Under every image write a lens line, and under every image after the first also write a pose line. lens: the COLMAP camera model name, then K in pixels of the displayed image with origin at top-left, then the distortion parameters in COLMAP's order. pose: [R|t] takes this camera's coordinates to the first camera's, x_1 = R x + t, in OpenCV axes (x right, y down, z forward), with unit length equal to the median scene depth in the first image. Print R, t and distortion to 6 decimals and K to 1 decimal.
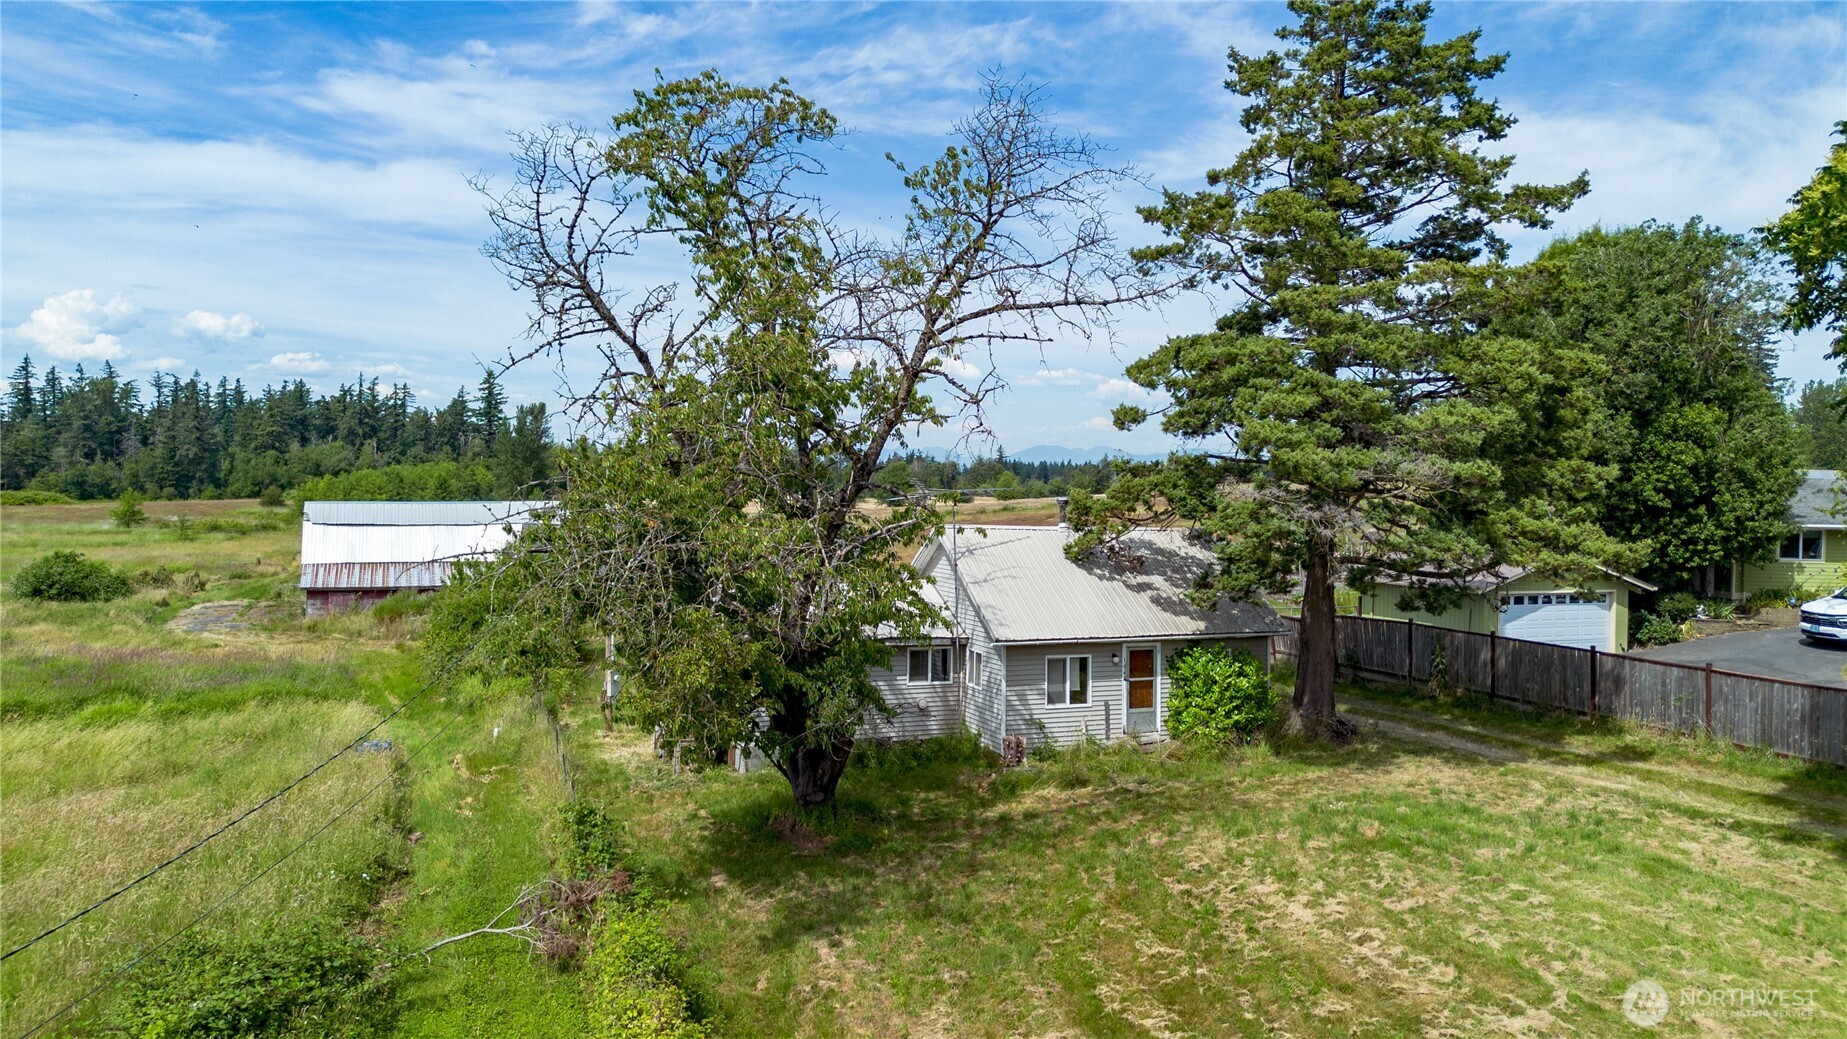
lens RADIAL K [[1359.7, 0, 923.5], [0, 1359.7, 519.5], [0, 0, 1]] dist [0.054784, 0.001550]
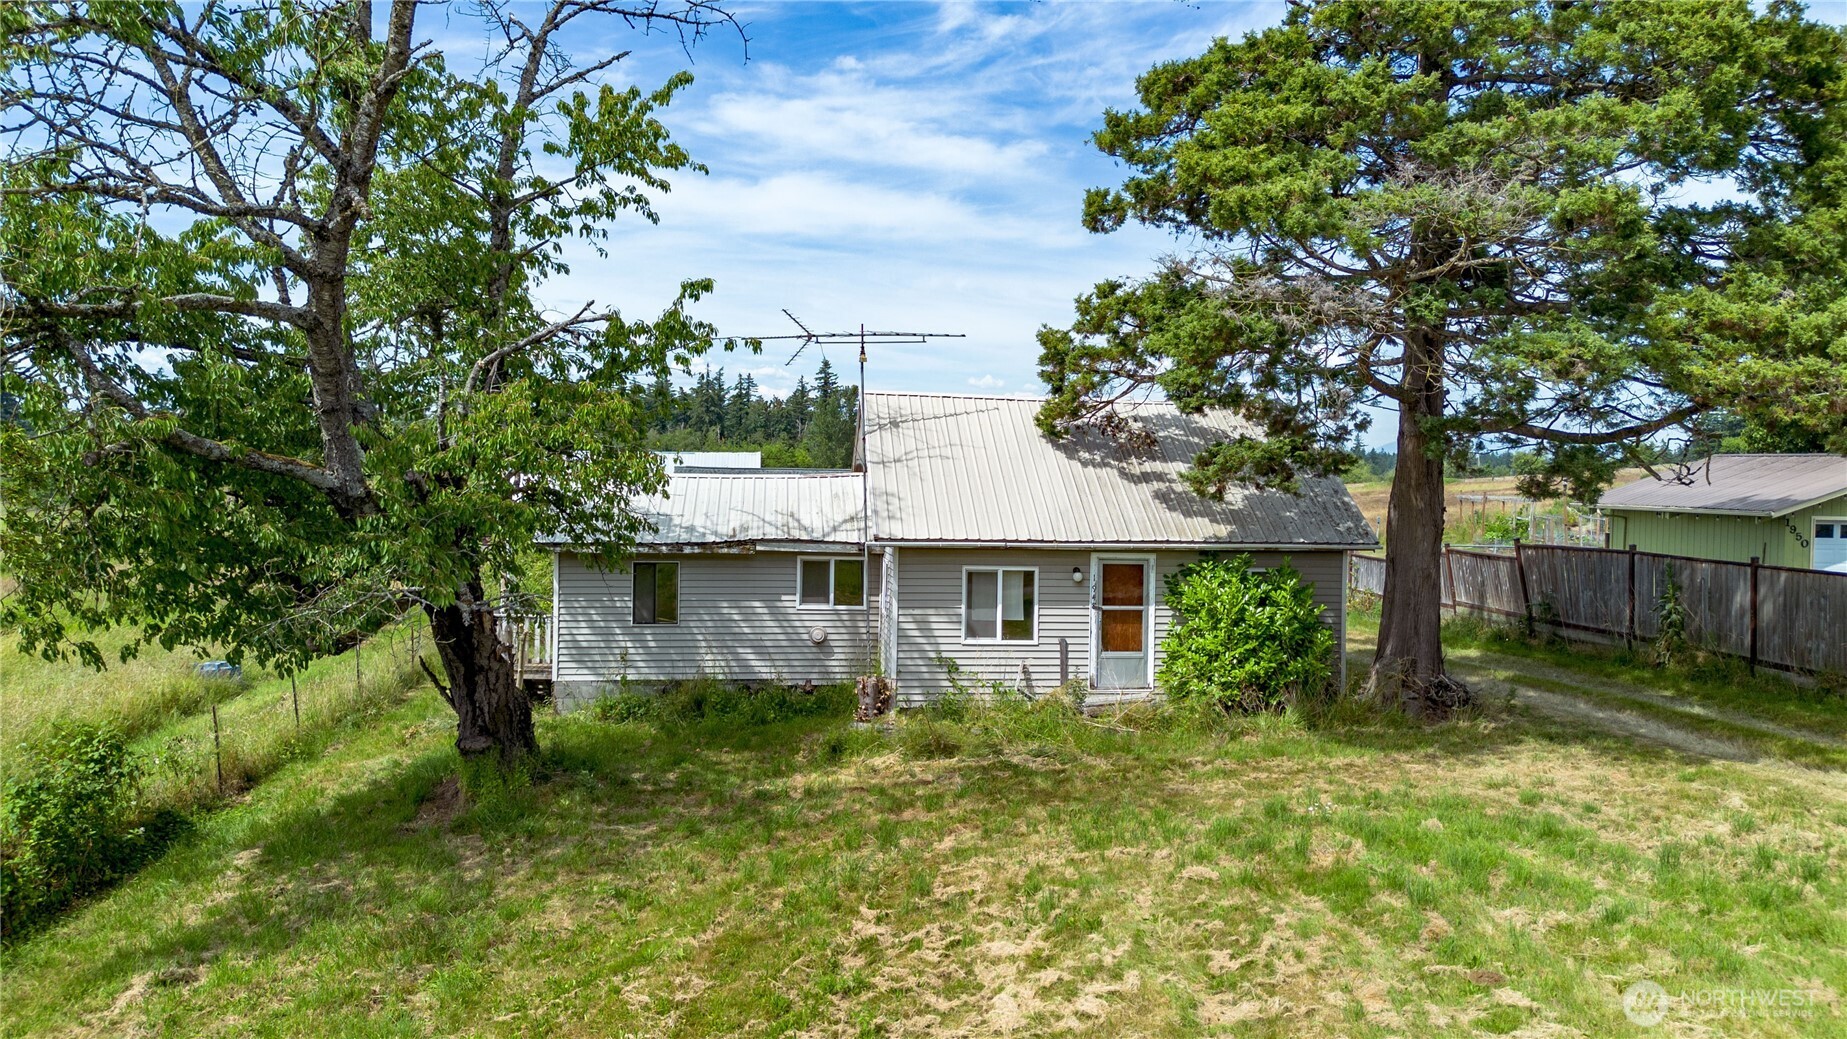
lens RADIAL K [[1312.2, 0, 929.7], [0, 1312.2, 519.1], [0, 0, 1]] dist [0.077754, -0.073359]
pose [[0.962211, 0.009274, -0.272147, 0.252553], [-0.010356, 0.999943, -0.002540, 0.079039], [0.272108, 0.005262, 0.962252, 0.367843]]
